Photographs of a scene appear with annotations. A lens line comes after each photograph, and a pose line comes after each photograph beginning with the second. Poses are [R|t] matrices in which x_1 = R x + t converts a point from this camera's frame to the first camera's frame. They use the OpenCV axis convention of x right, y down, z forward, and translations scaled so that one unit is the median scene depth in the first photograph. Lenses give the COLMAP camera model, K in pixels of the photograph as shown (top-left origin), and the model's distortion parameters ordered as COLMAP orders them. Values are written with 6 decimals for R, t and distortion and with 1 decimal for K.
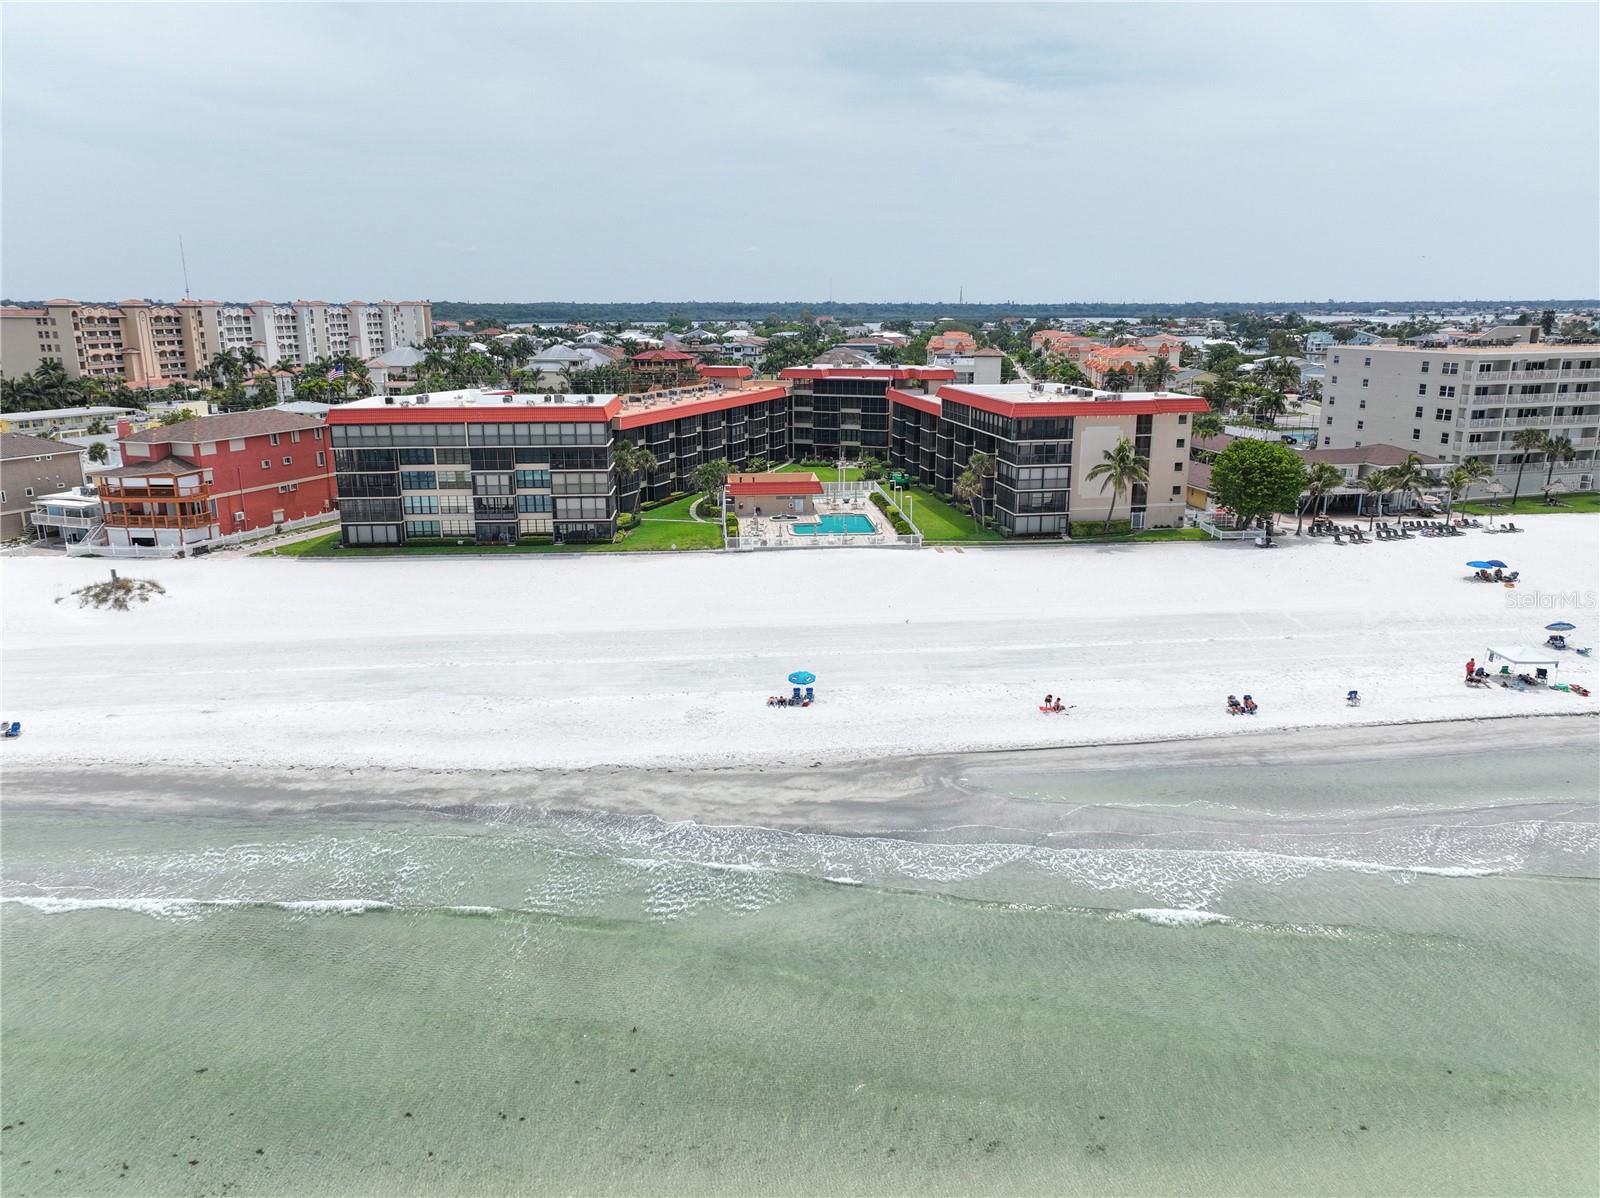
lens RADIAL K [[1094.4, 0, 794.7], [0, 1094.4, 620.0], [0, 0, 1]] dist [0.003488, 0.005755]
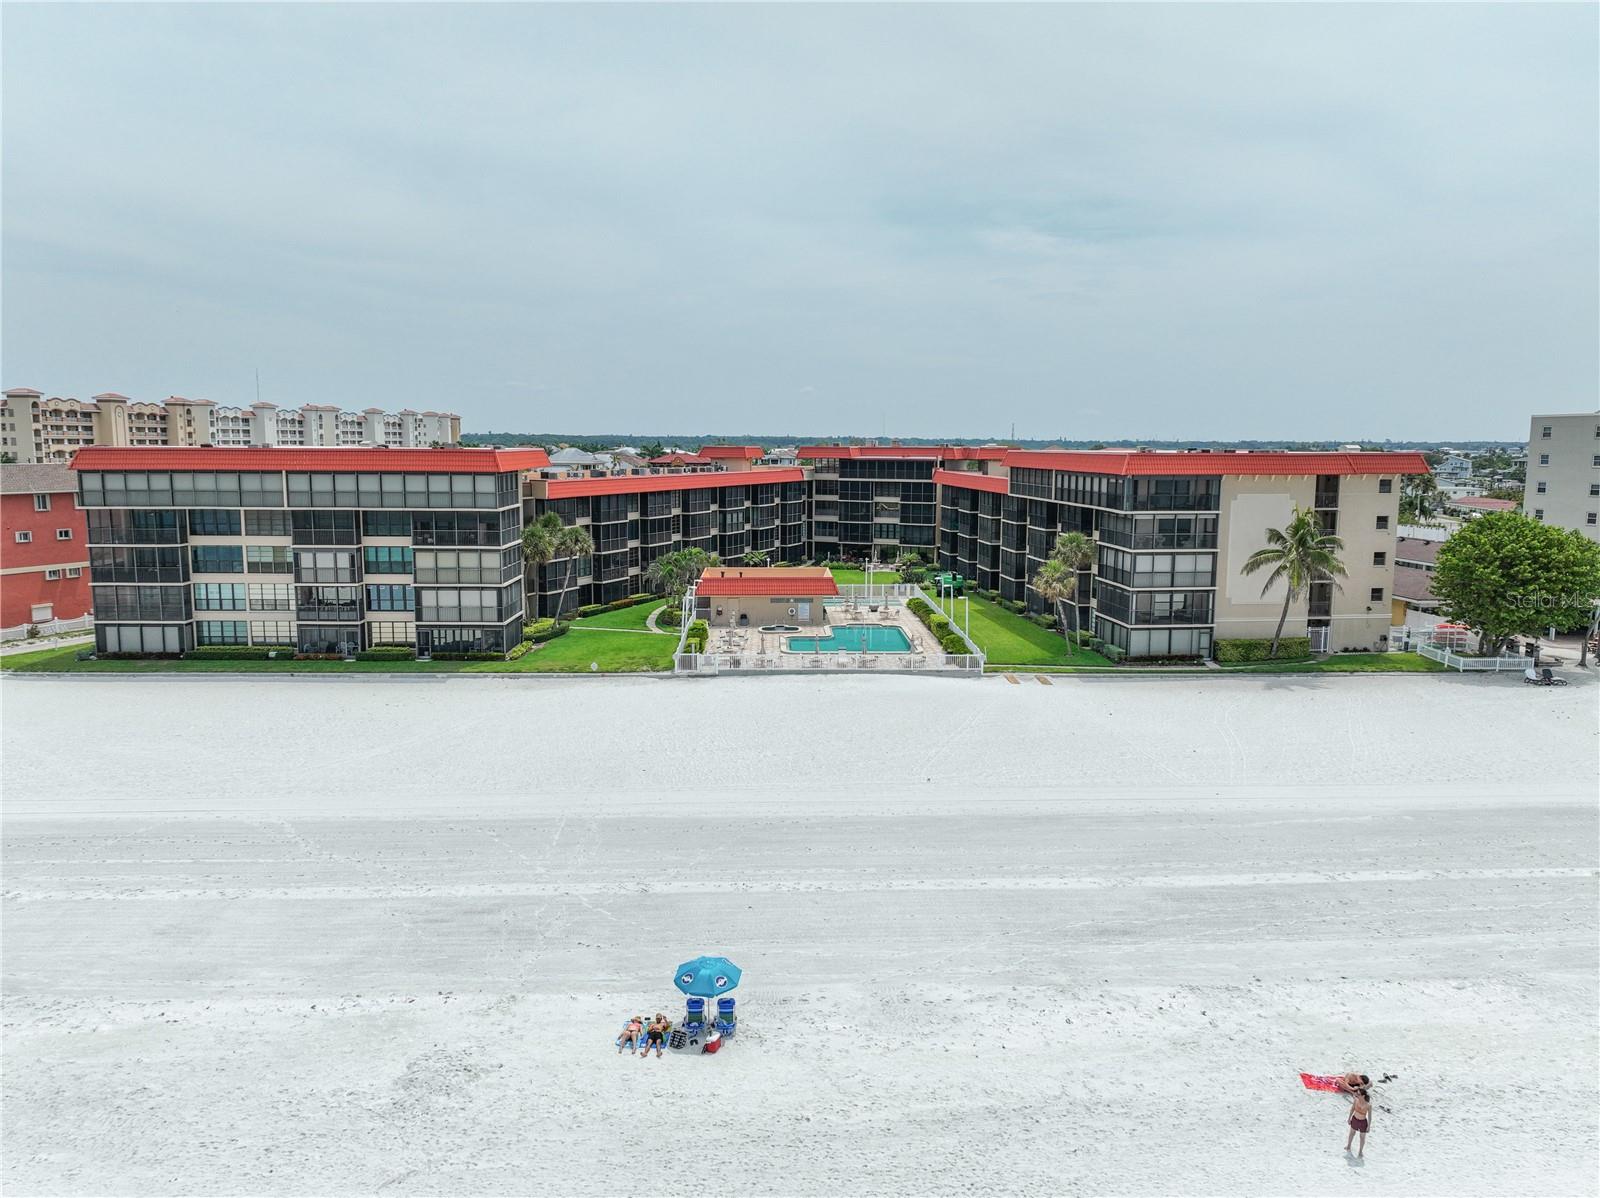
lens RADIAL K [[1137.3, 0, 800.0], [0, 1137.3, 599.0], [0, 0, 1]] dist [-0.004435, 0.007426]
pose [[0.999169, 0.015616, -0.037641, 0.032884], [-0.020575, 0.990610, -0.135164, -0.018132], [0.035176, 0.135826, 0.990108, 0.329762]]
